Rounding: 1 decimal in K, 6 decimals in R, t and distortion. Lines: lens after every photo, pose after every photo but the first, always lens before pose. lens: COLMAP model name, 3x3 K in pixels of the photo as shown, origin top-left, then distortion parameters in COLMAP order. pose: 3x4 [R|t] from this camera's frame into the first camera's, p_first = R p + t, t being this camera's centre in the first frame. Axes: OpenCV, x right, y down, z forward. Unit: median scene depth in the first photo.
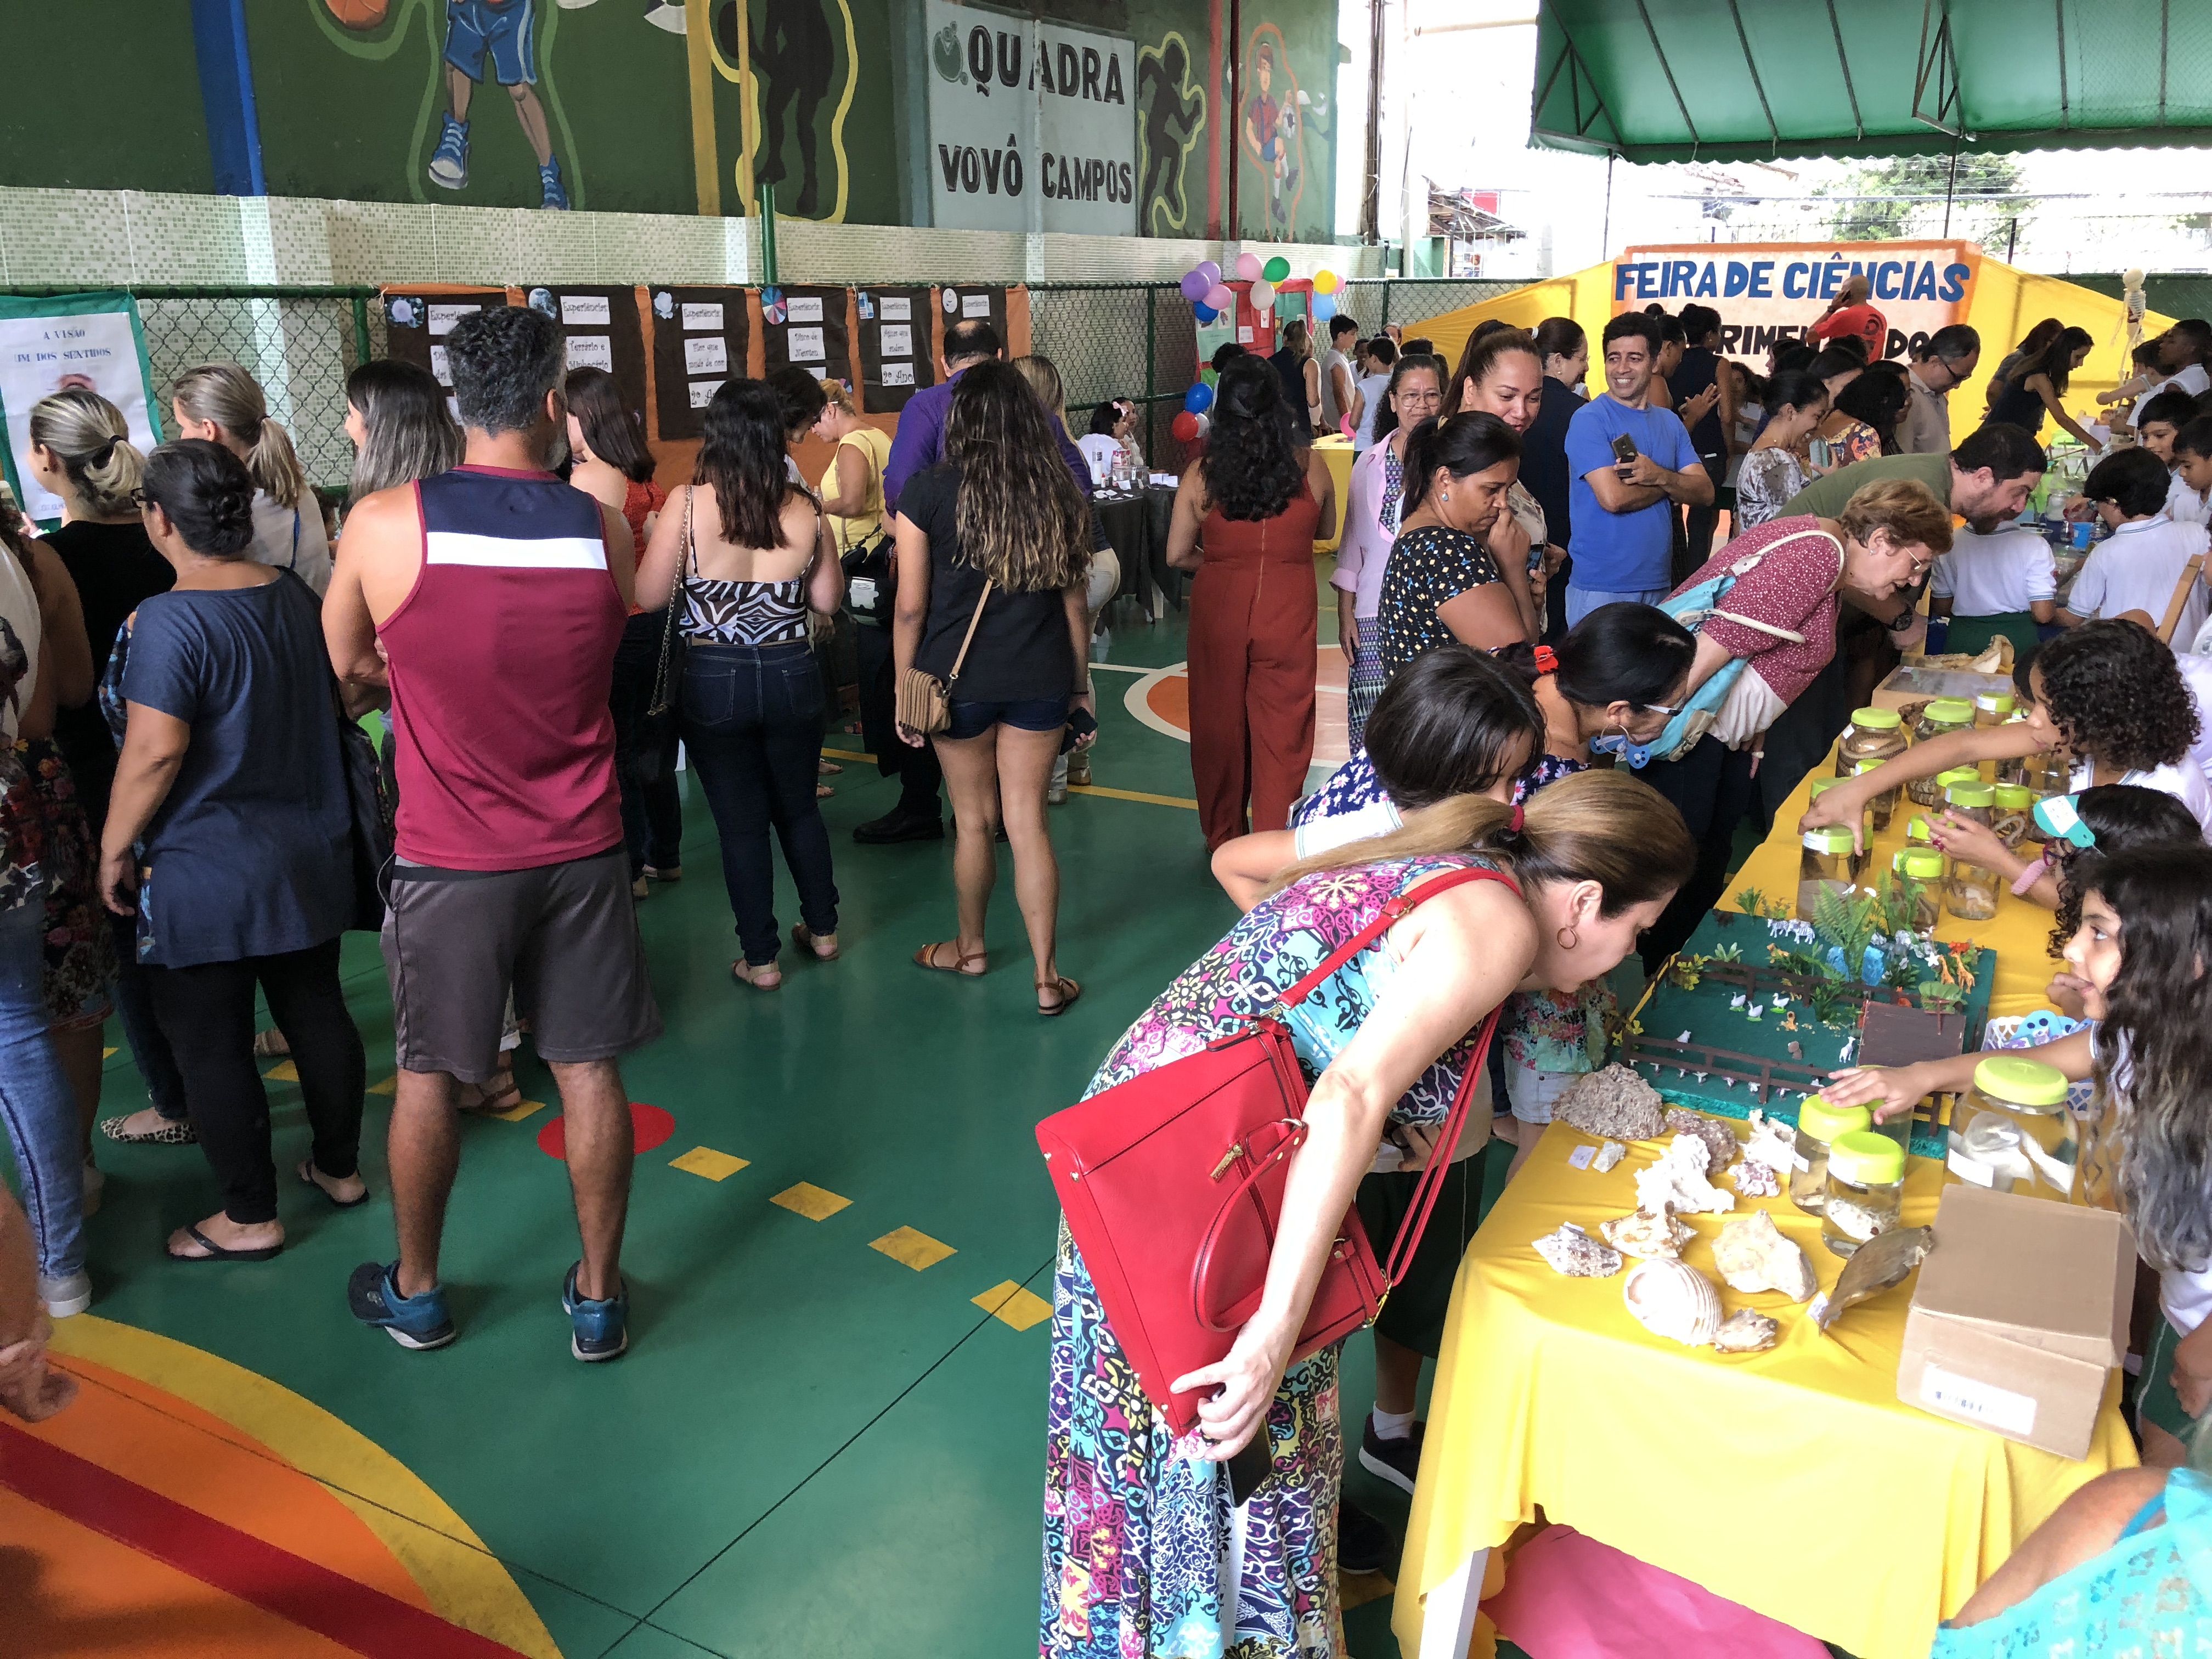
lens RADIAL K [[1854.8, 0, 1113.5], [0, 1854.8, 822.7], [0, 0, 1]] dist [0.002476, 0.006884]
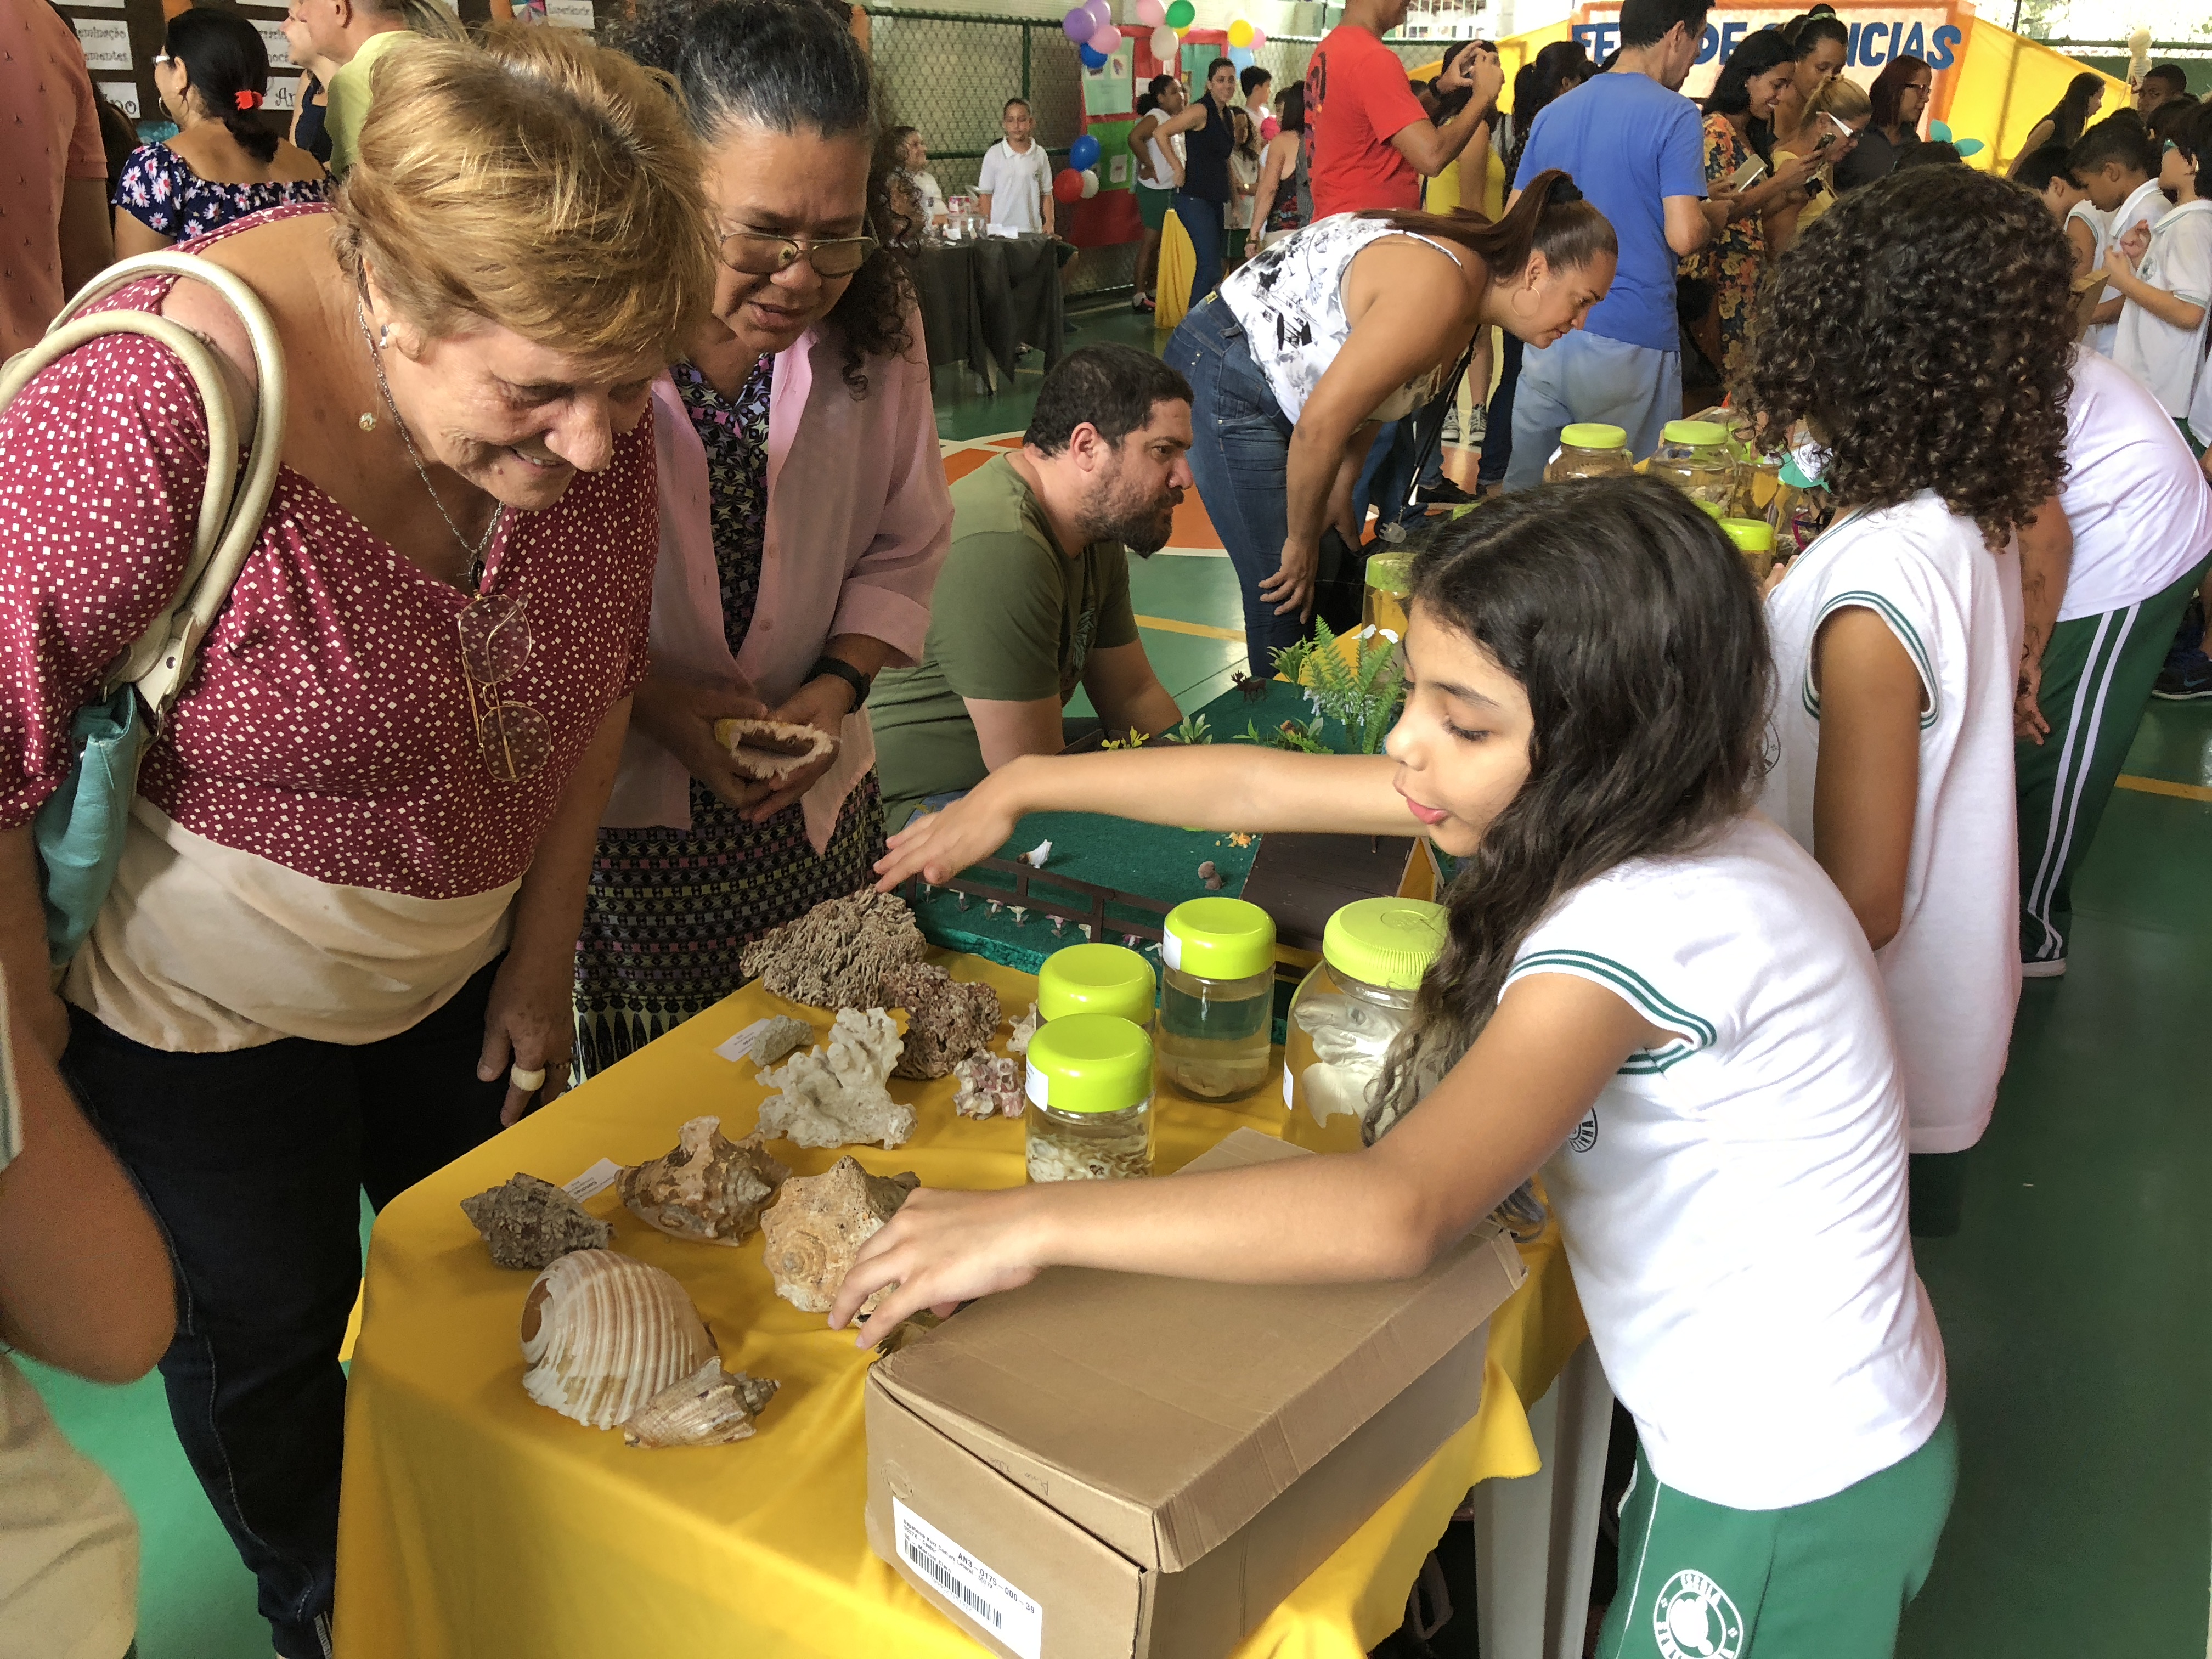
lens RADIAL K [[1854.8, 0, 1087.6], [0, 1854.8, 825.9], [0, 0, 1]] dist [0.002476, 0.006884]
pose [[0.999748, 0.020208, -0.009809, 0.054948], [-0.019178, 0.995227, 0.095686, 0.007779], [0.011696, -0.095474, 0.995363, 0.061871]]
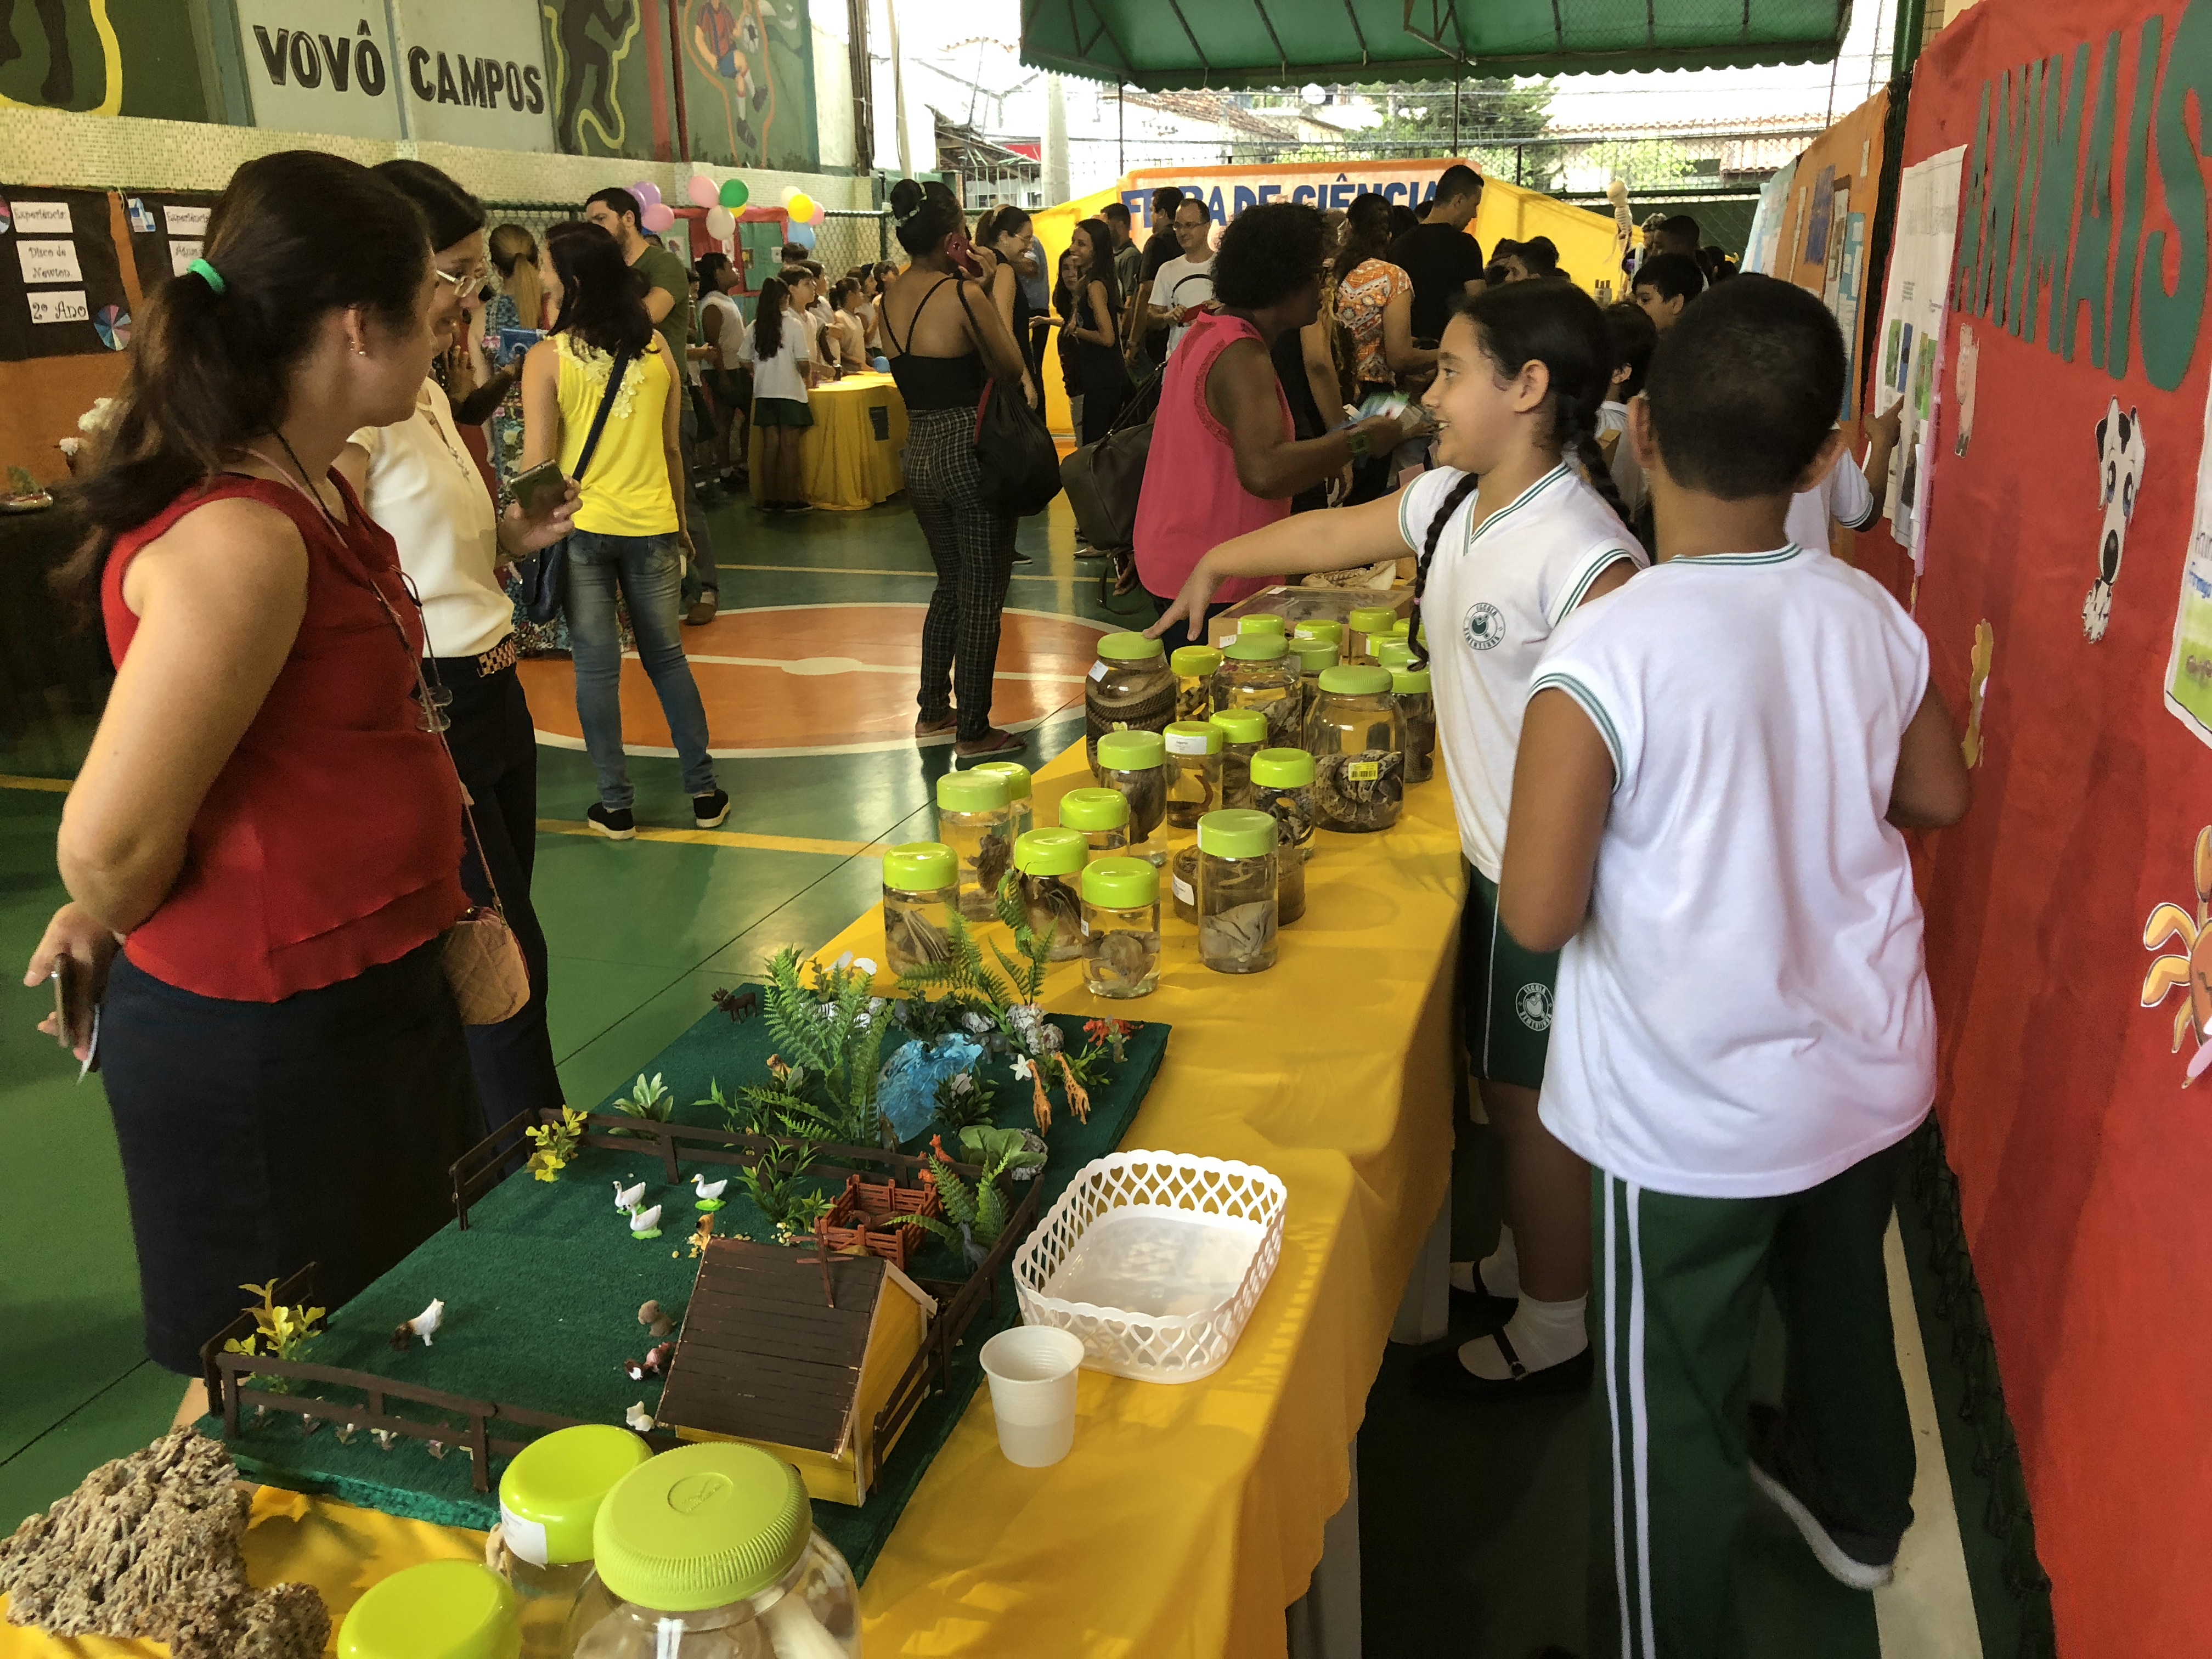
lens RADIAL K [[1854.8, 0, 1087.5], [0, 1854.8, 825.7], [0, 0, 1]] dist [0.002476, 0.006884]
pose [[0.980900, -0.073667, 0.180026, 0.065742], [0.070997, 0.997250, 0.021237, -0.001559], [-0.181095, -0.008050, 0.983433, 0.081721]]
